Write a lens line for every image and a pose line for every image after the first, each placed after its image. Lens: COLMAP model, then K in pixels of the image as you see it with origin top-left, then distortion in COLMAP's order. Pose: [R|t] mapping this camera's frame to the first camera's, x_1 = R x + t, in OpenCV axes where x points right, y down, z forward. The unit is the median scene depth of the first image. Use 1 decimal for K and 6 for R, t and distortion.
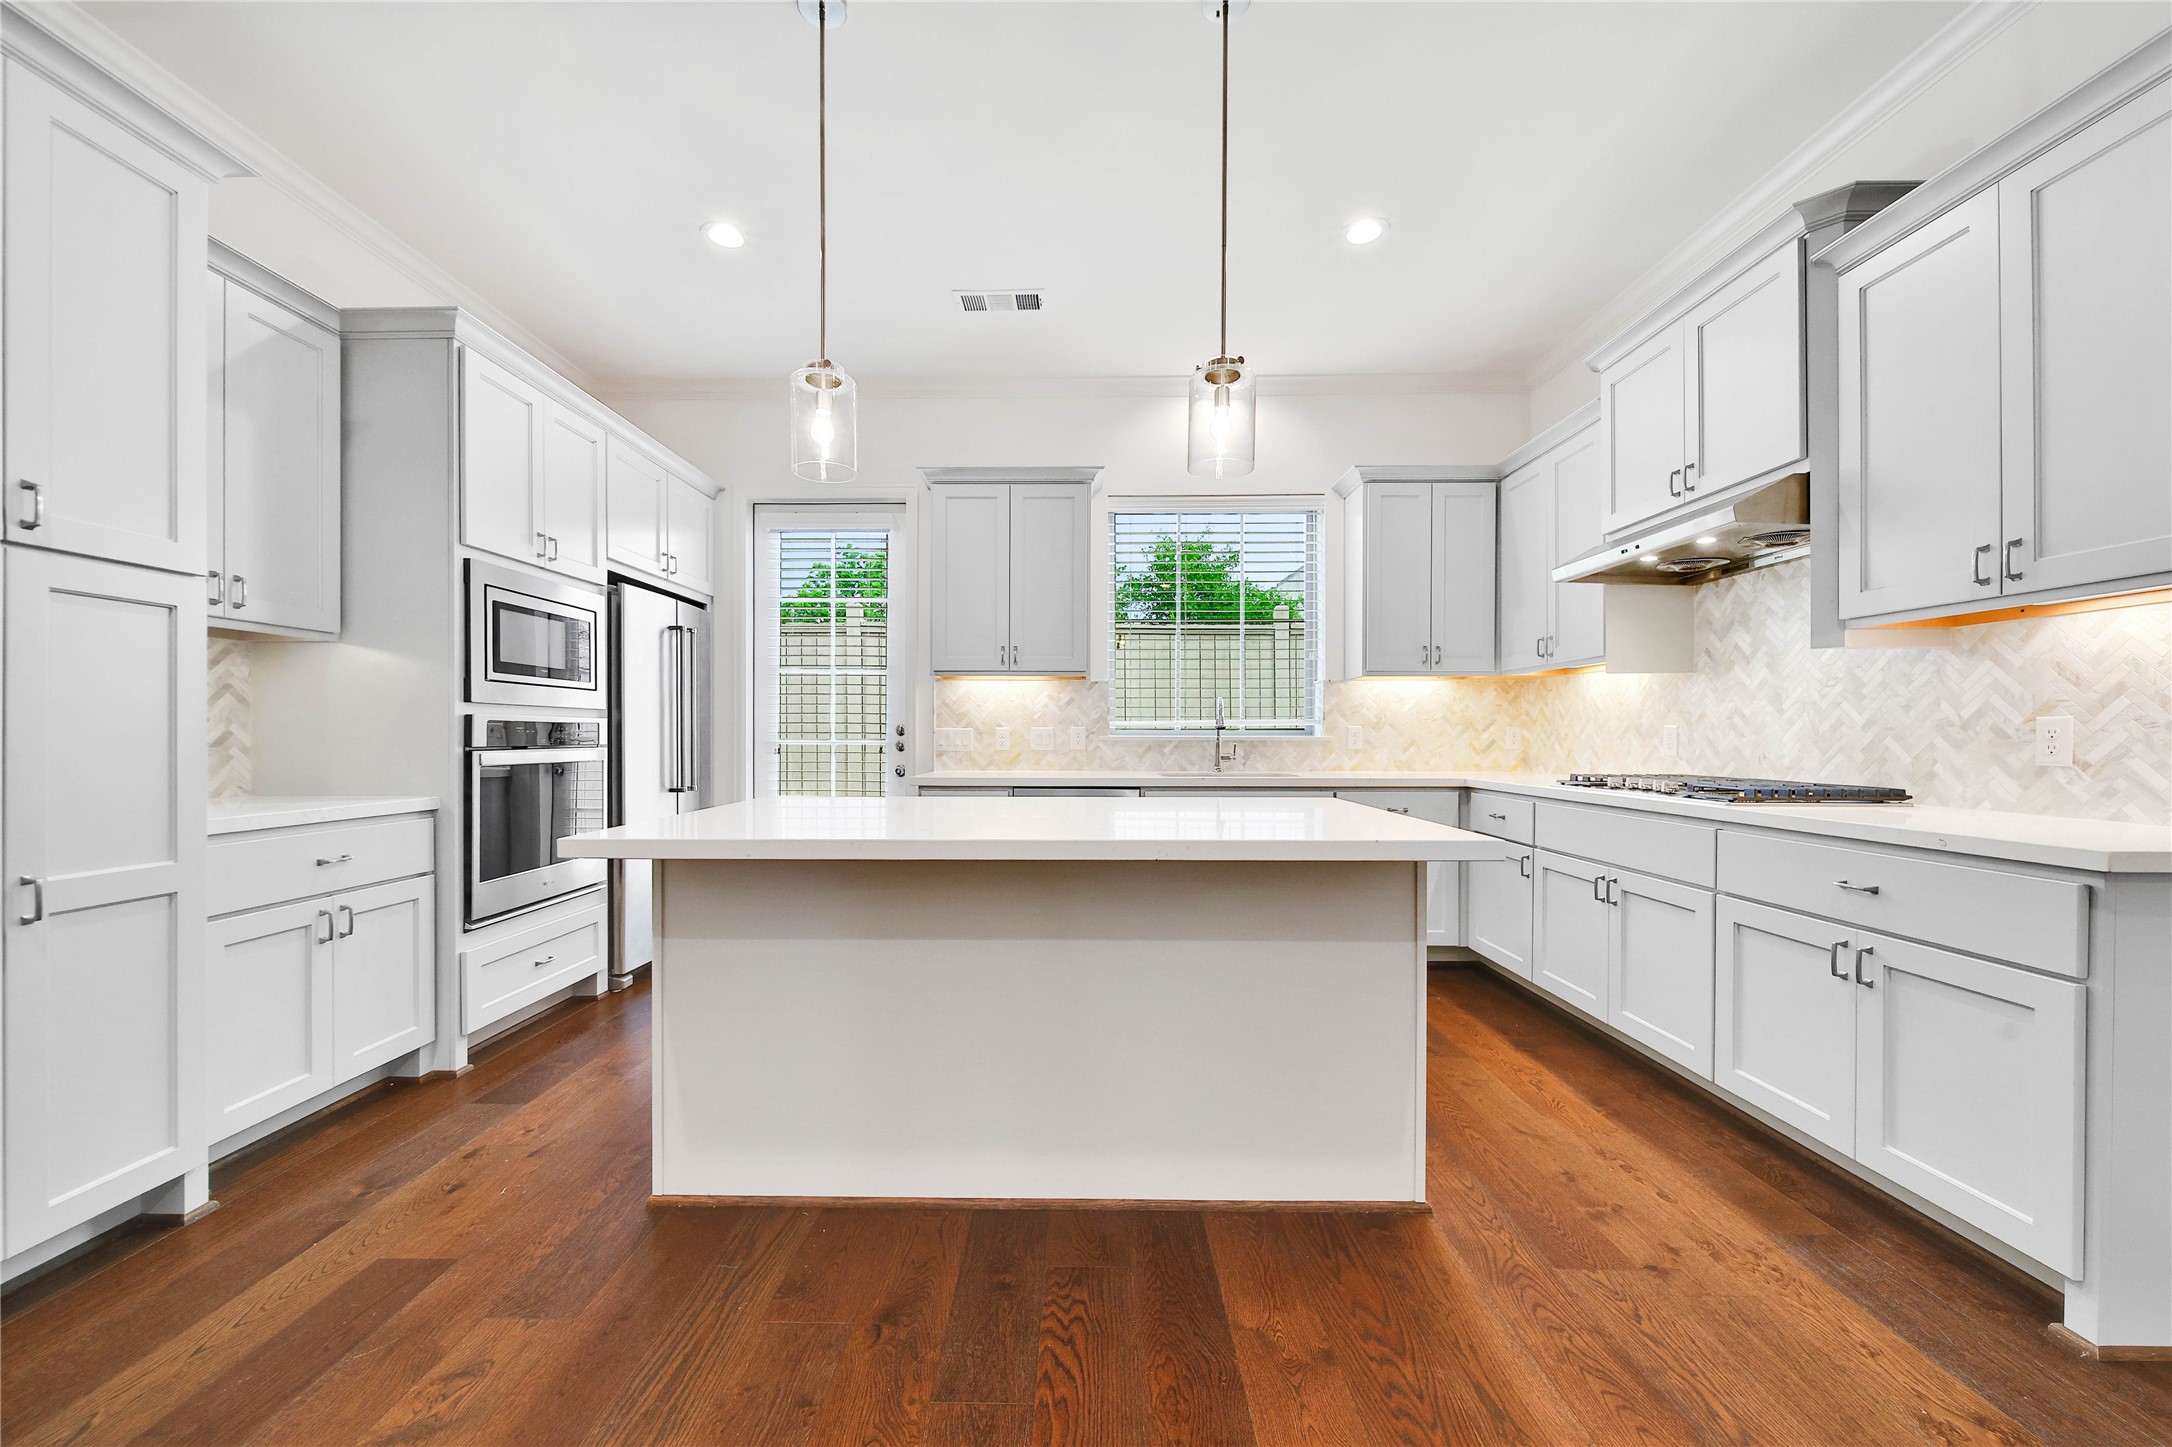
lens RADIAL K [[823.9, 0, 1069.9], [0, 823.9, 739.7], [0, 0, 1]] dist [0.002143, -0.001839]
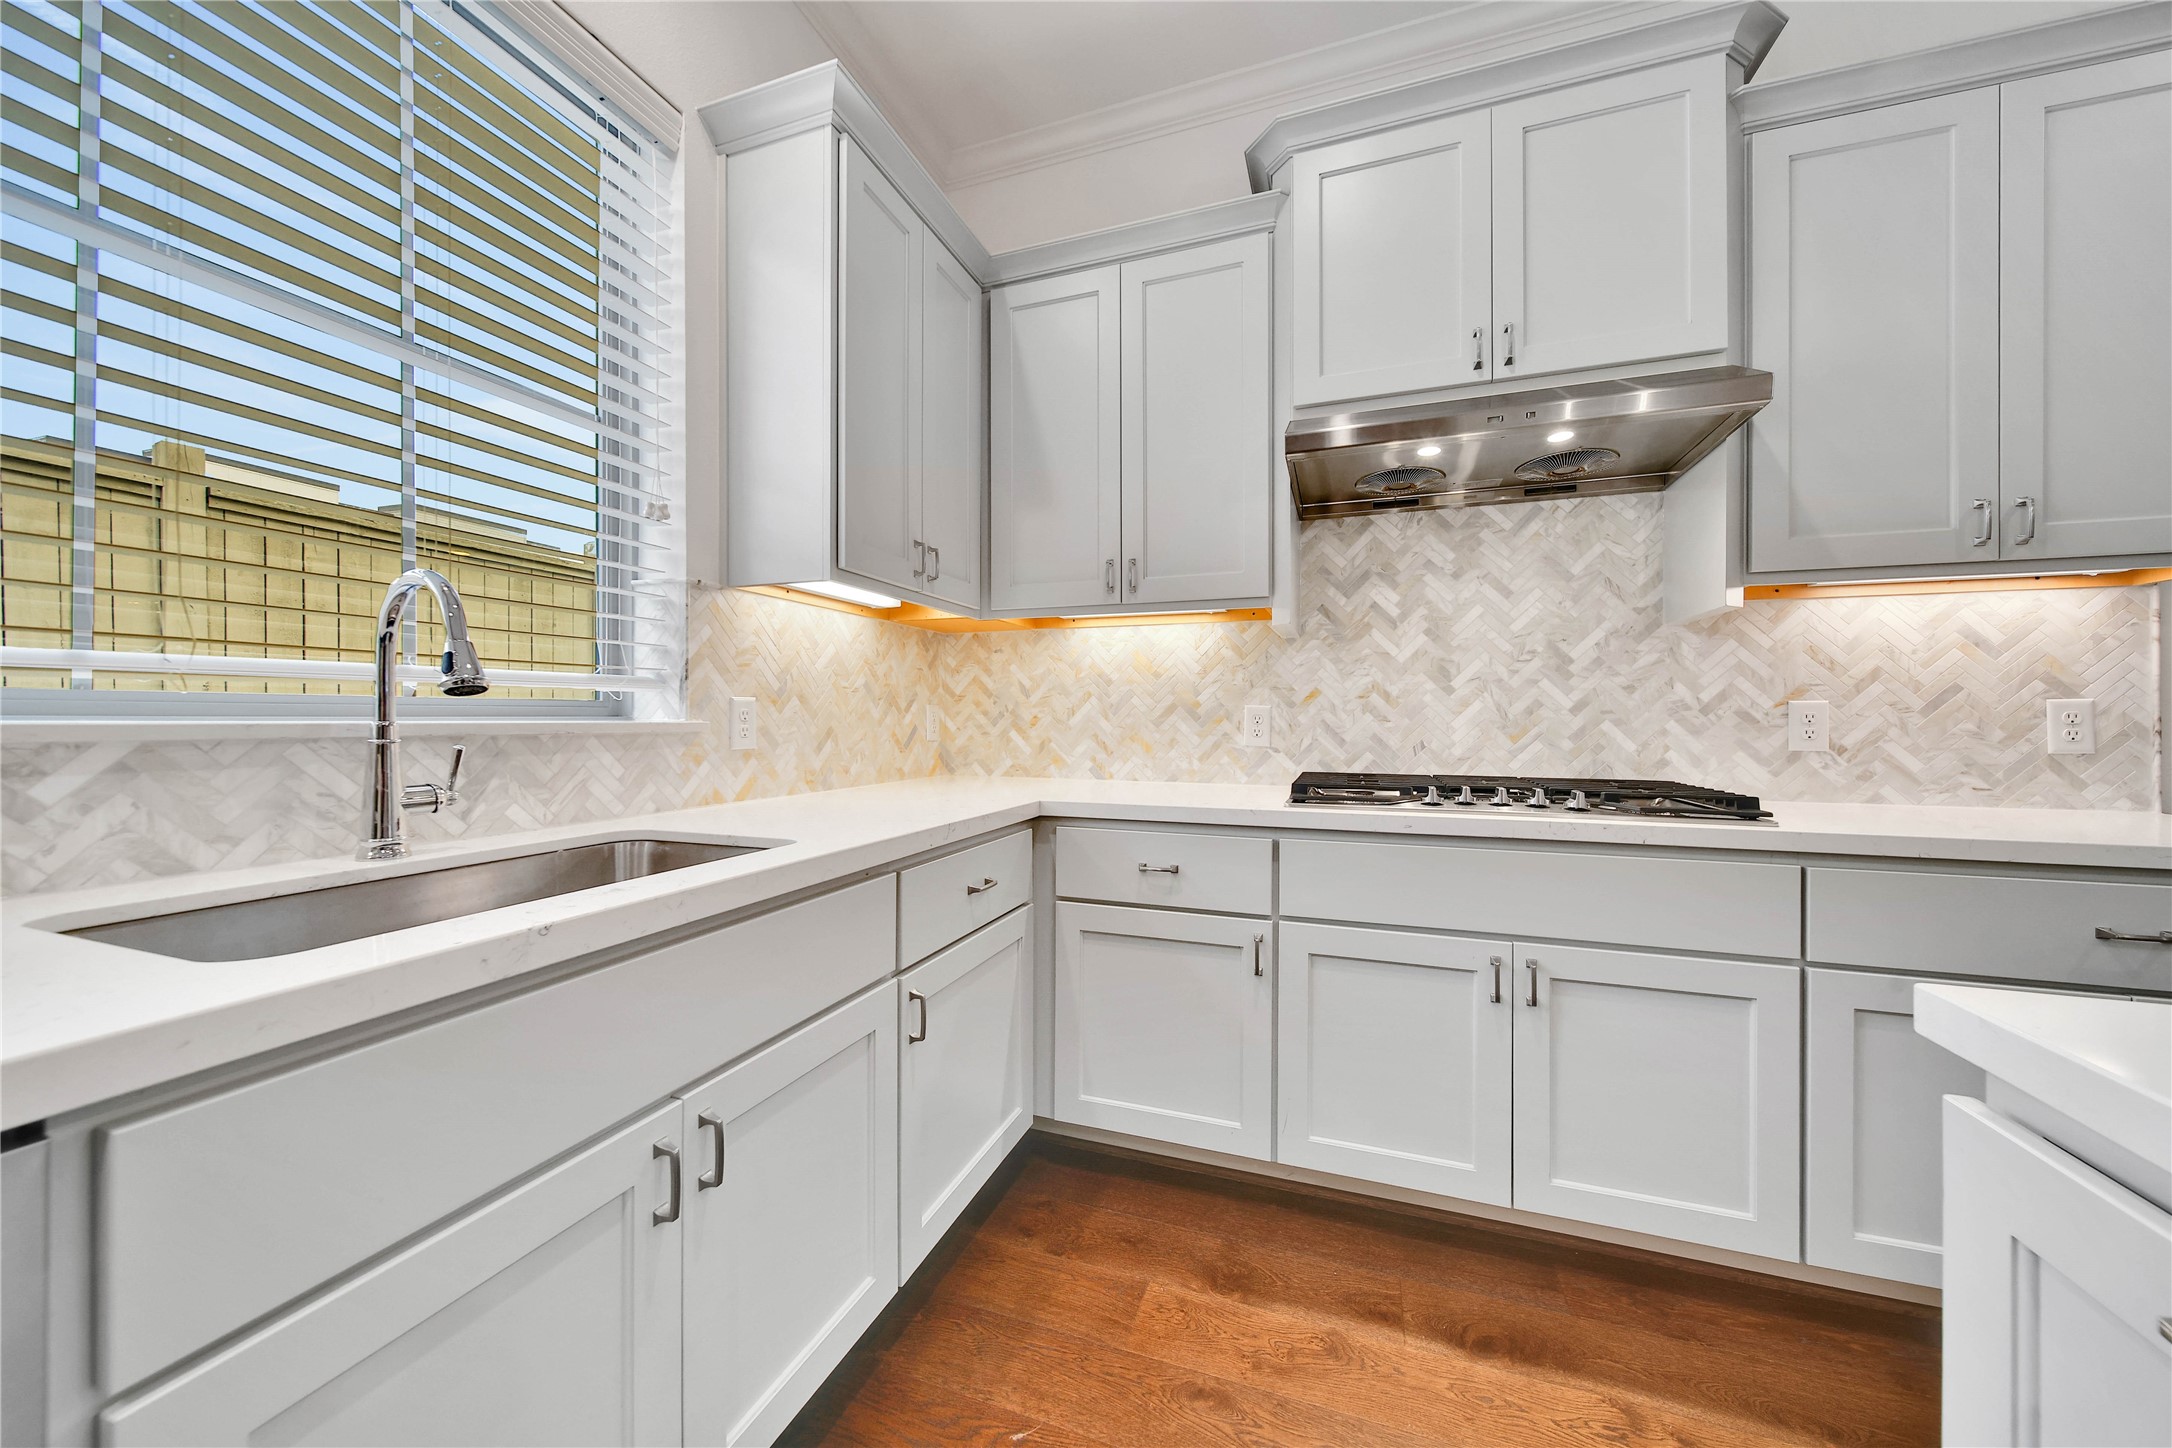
lens RADIAL K [[763.6, 0, 1080.3], [0, 763.6, 719.2], [0, 0, 1]] dist [0.003805, -0.002297]
pose [[0.322134, 0.000495, 0.946694, 0.032553], [0.003202, 0.999994, -0.001612, -0.005164], [-0.946689, 0.003551, 0.322130, 1.056941]]
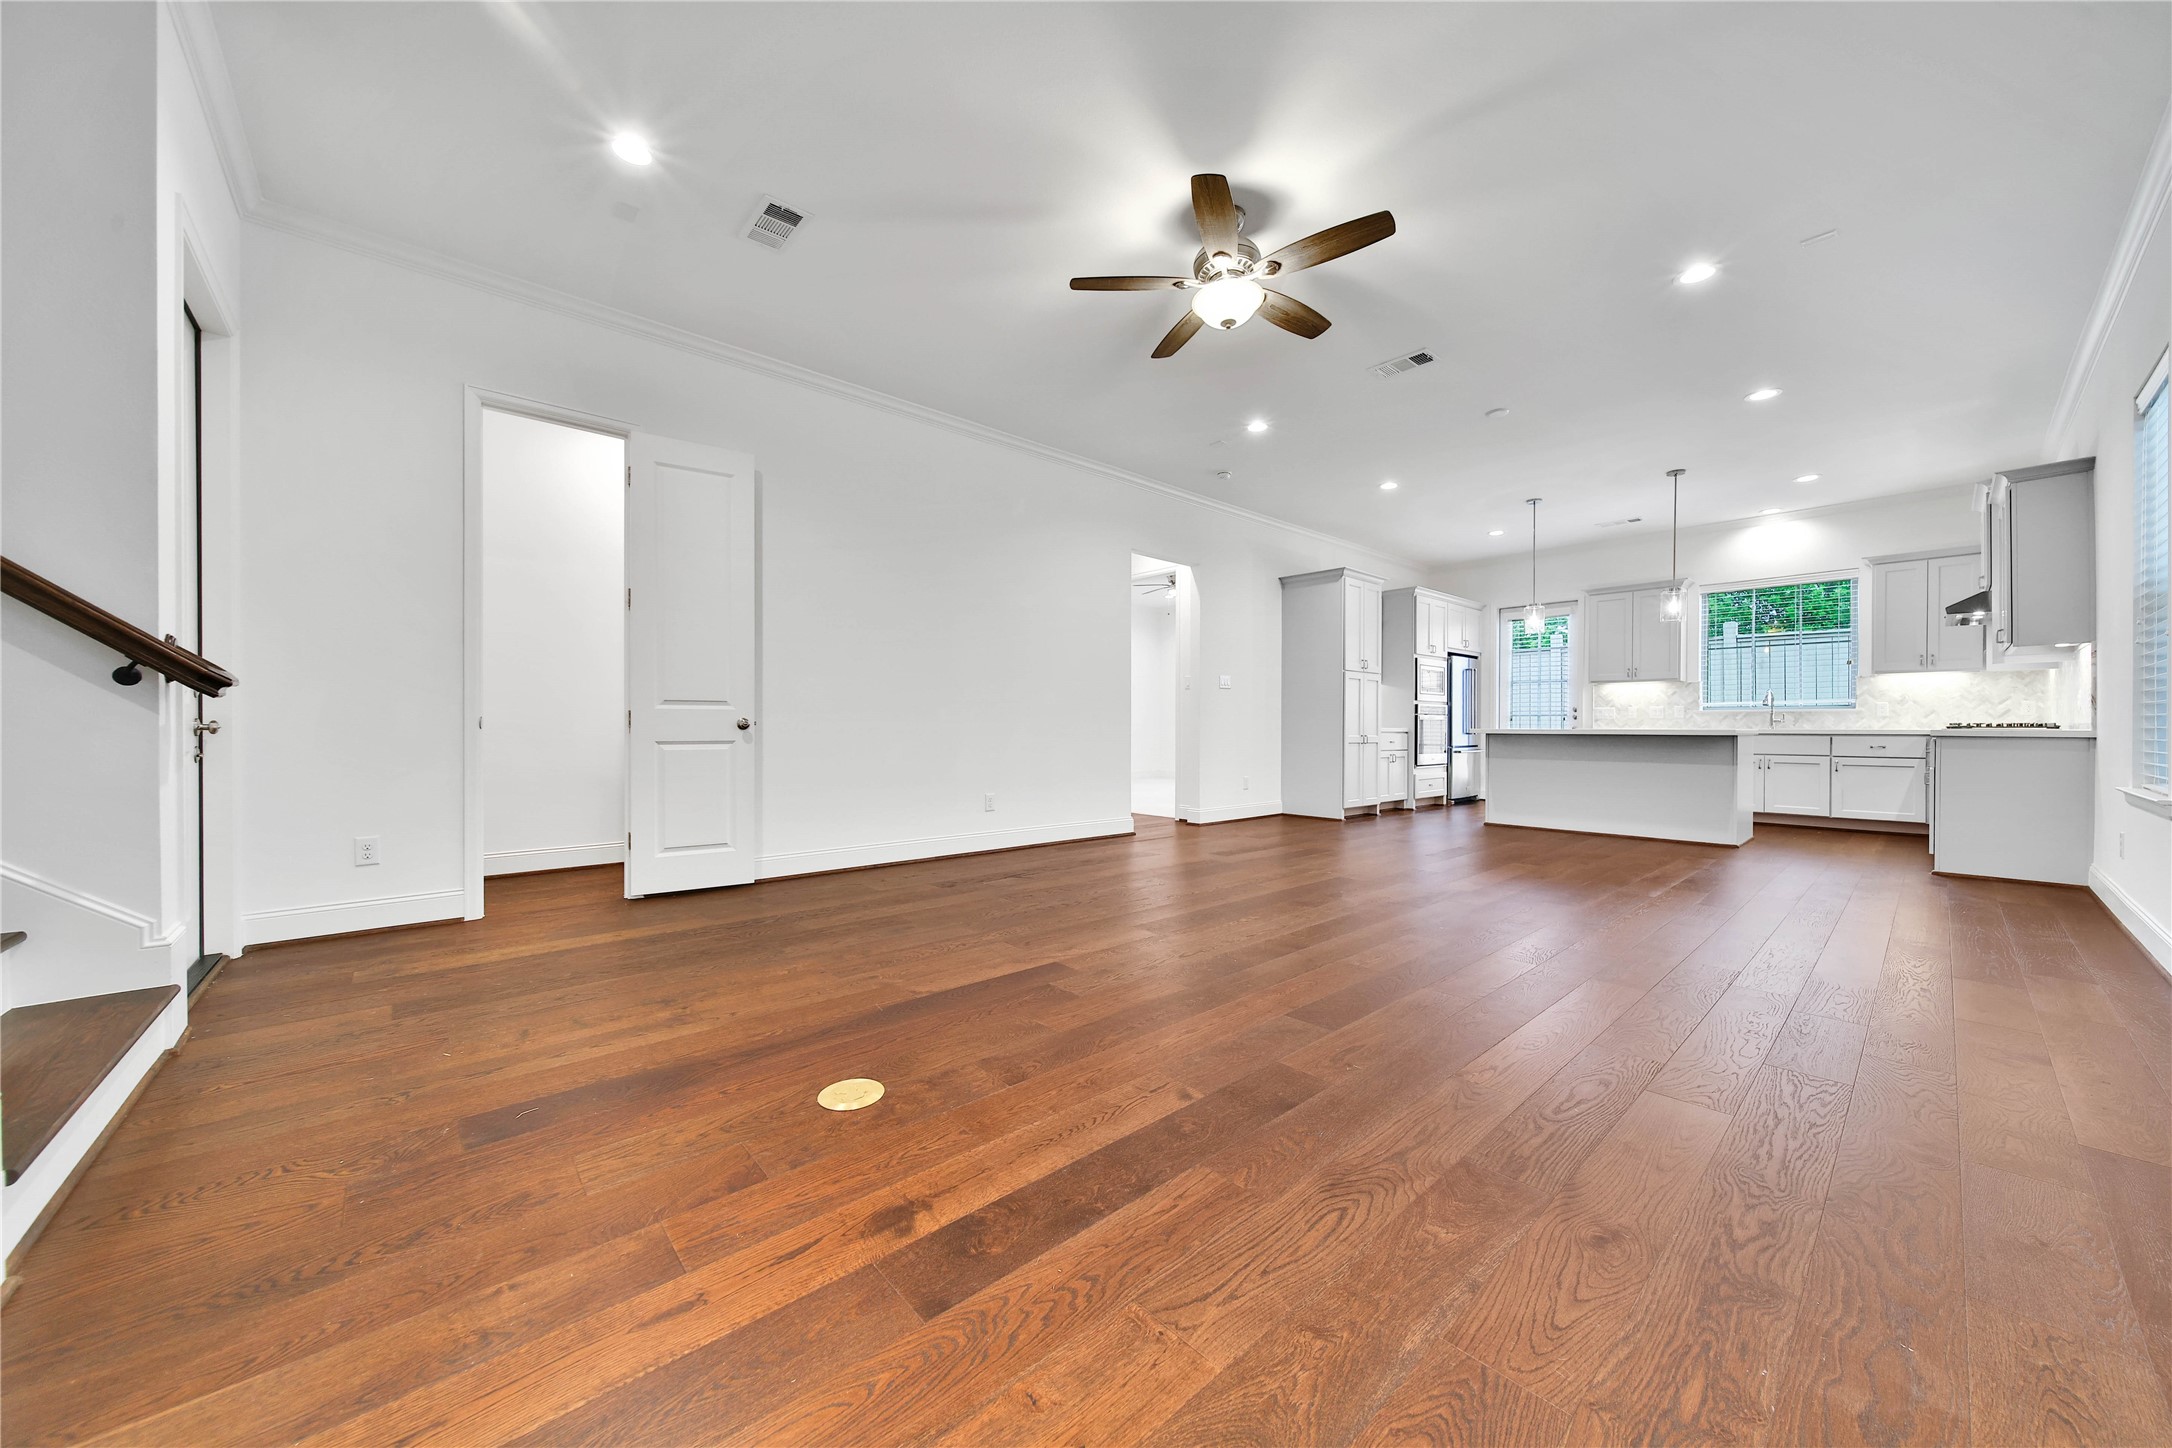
lens RADIAL K [[763.6, 0, 1073.2], [0, 763.6, 730.2], [0, 0, 1]] dist [0.003805, -0.002297]
pose [[0.674084, 0.004777, -0.738639, 0.581207], [-0.007121, 0.999975, -0.000031, 0.079501], [0.738620, 0.005281, 0.674101, -1.965044]]
